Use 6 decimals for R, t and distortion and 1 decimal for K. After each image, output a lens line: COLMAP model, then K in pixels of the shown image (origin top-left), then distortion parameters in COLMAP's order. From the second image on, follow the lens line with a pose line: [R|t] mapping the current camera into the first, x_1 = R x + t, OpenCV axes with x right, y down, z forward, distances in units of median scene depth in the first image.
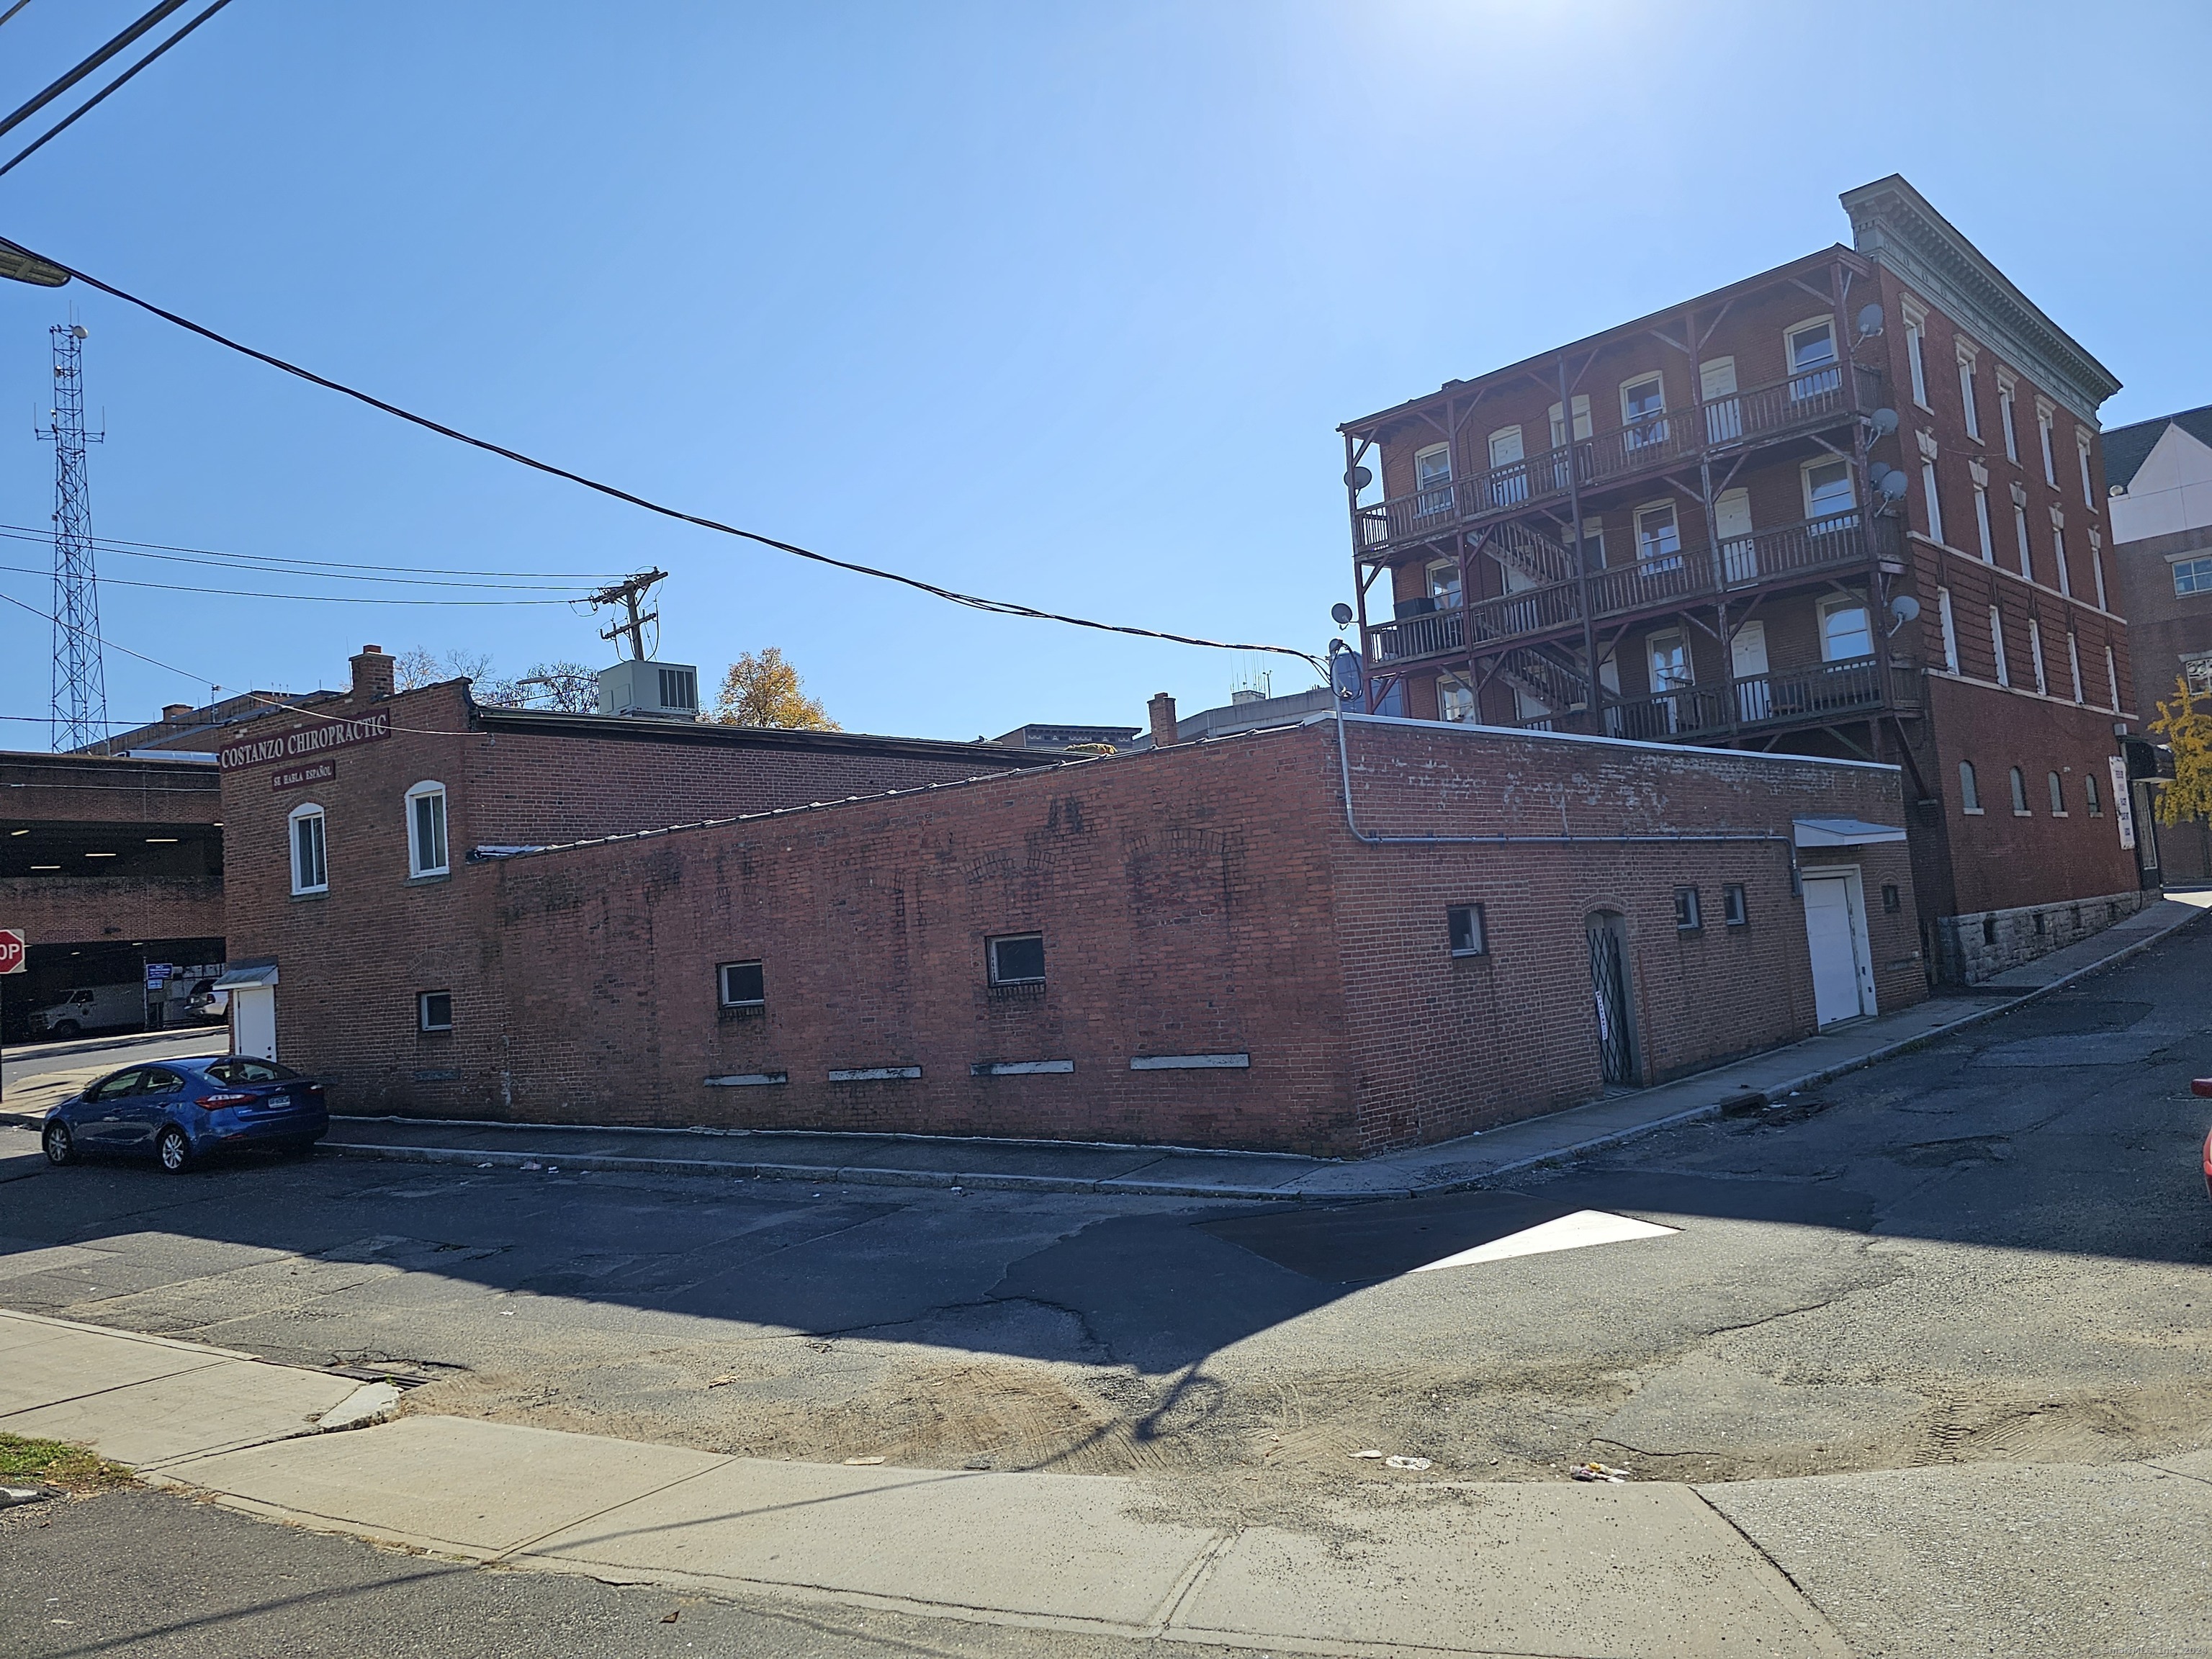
lens RADIAL K [[1512.7, 0, 1111.1], [0, 1512.7, 832.9], [0, 0, 1]] dist [0.049724, -0.046707]
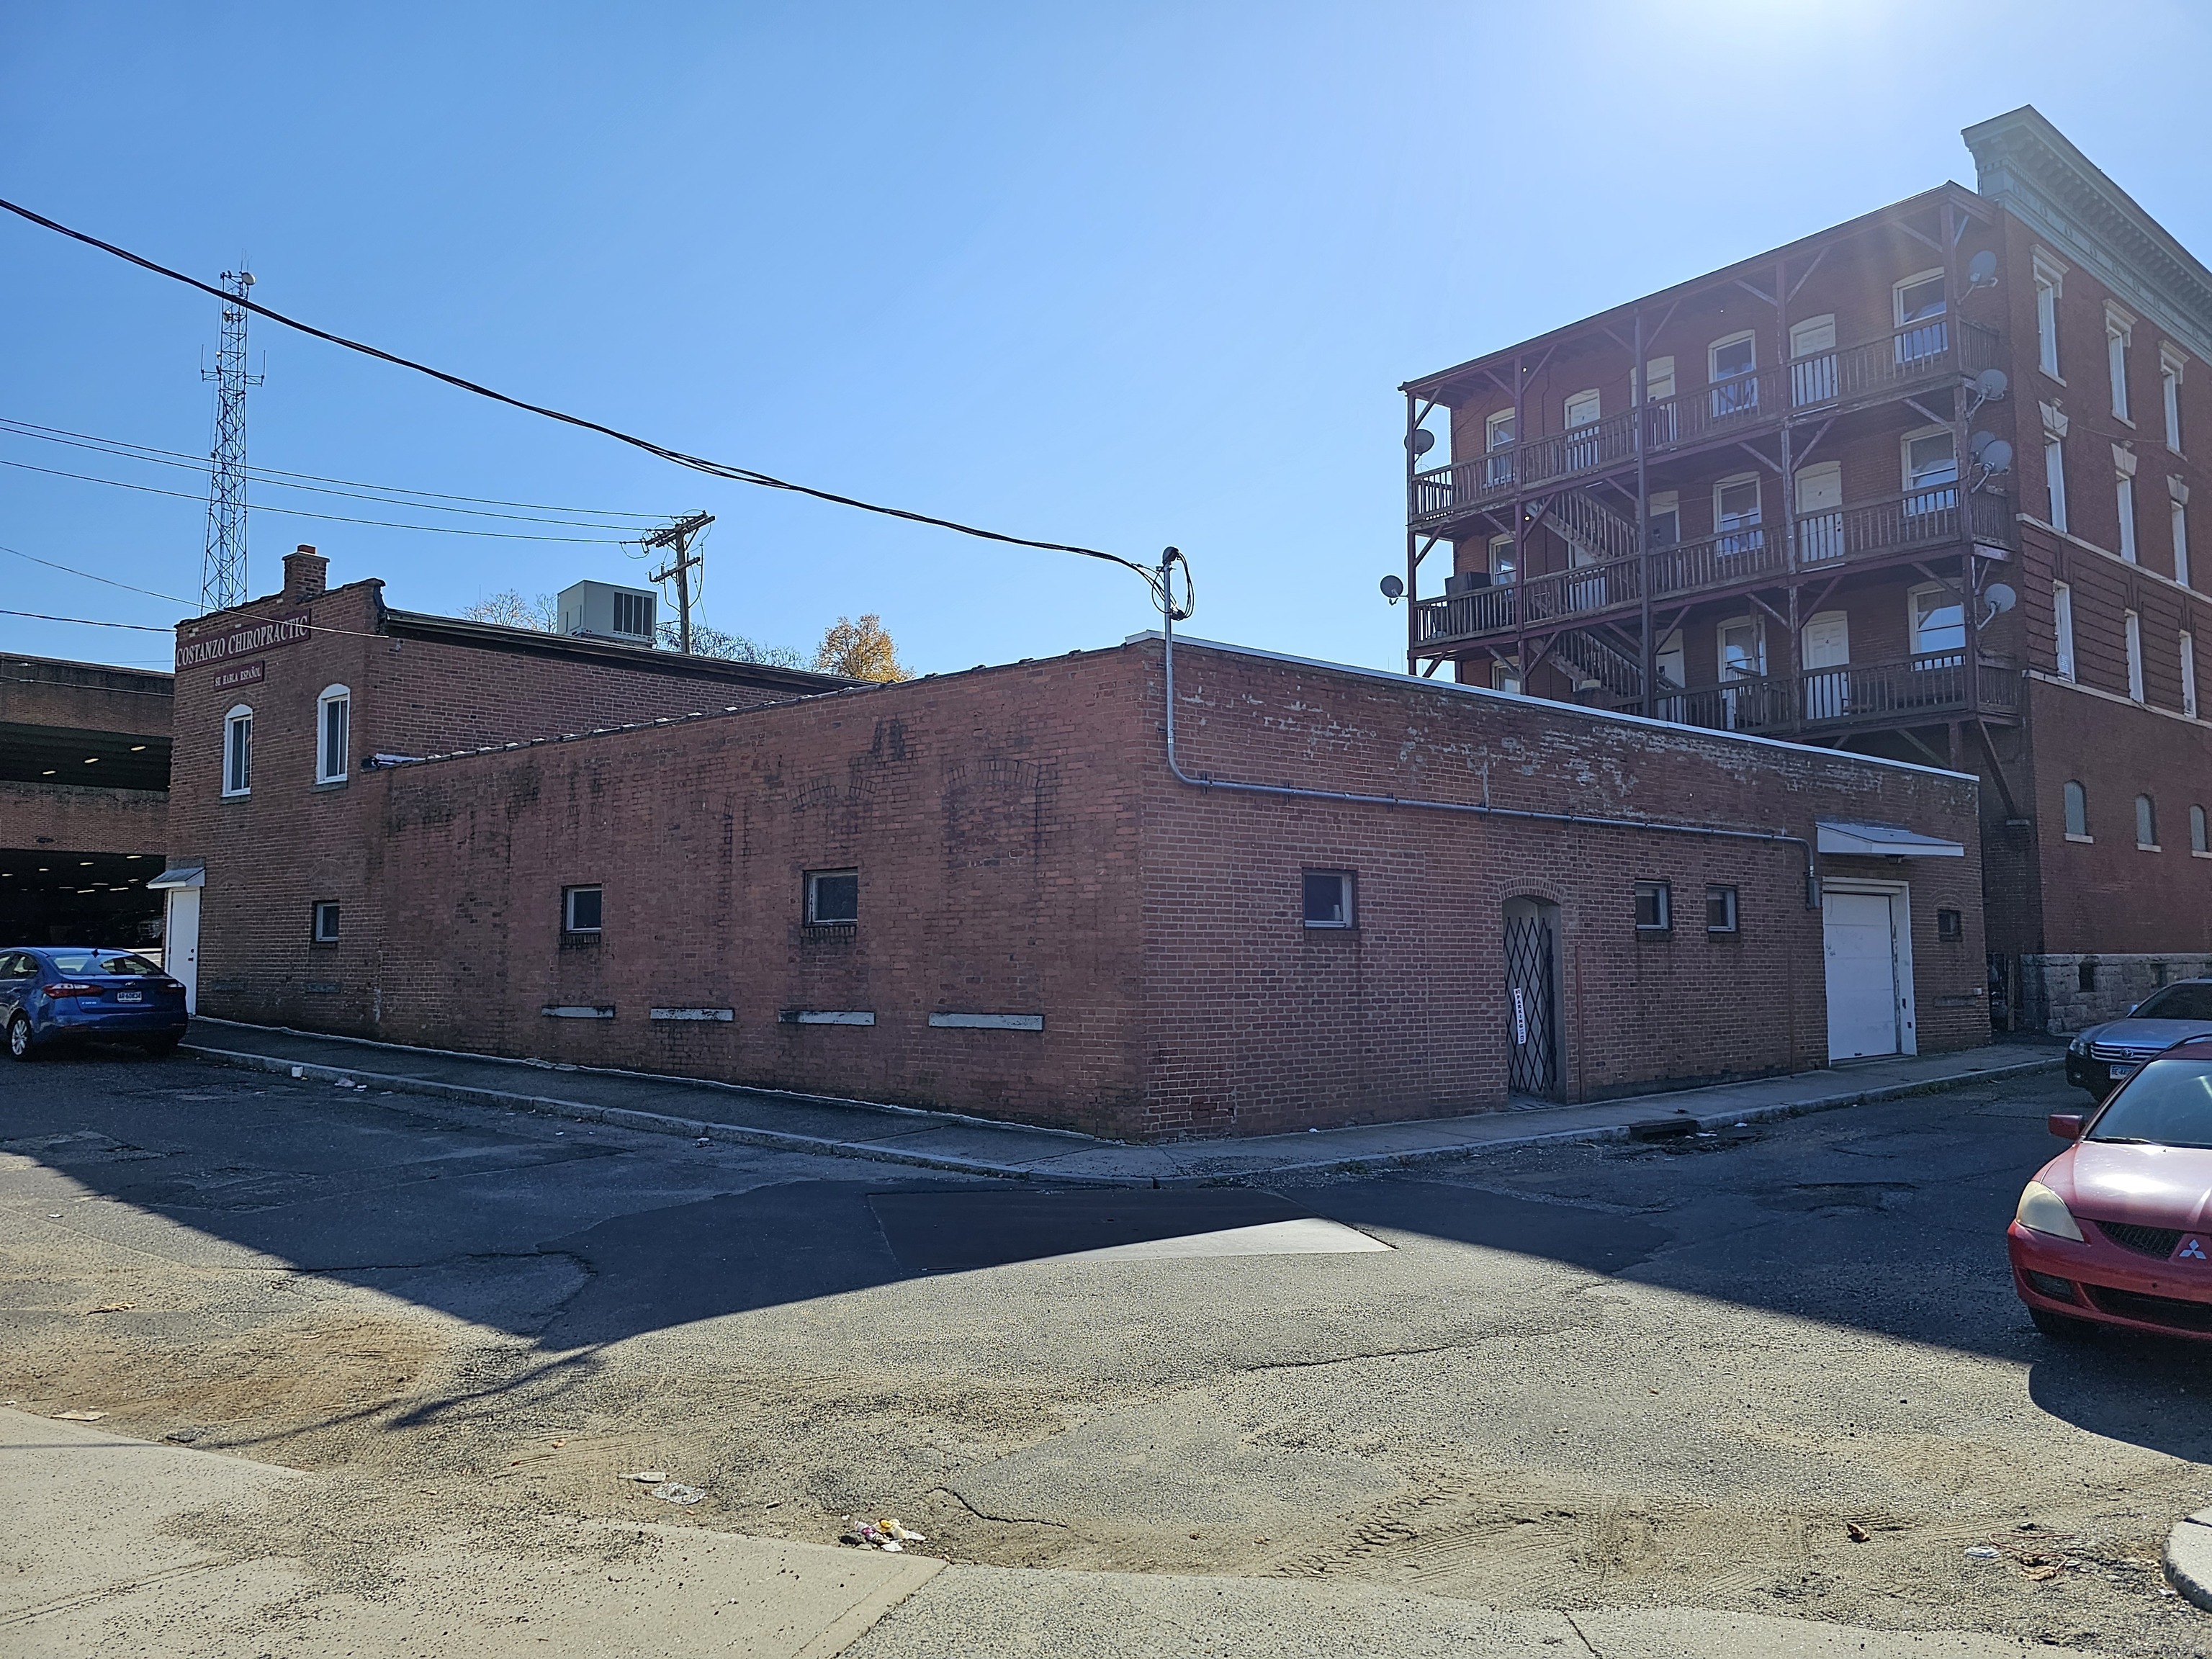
lens RADIAL K [[1512.7, 0, 1105.3], [0, 1512.7, 837.1], [0, 0, 1]] dist [0.049724, -0.046707]
pose [[0.991433, 0.067249, -0.111975, 0.164097], [-0.067049, 0.997734, 0.005556, 0.026430], [0.112095, 0.002000, 0.993695, 0.099241]]
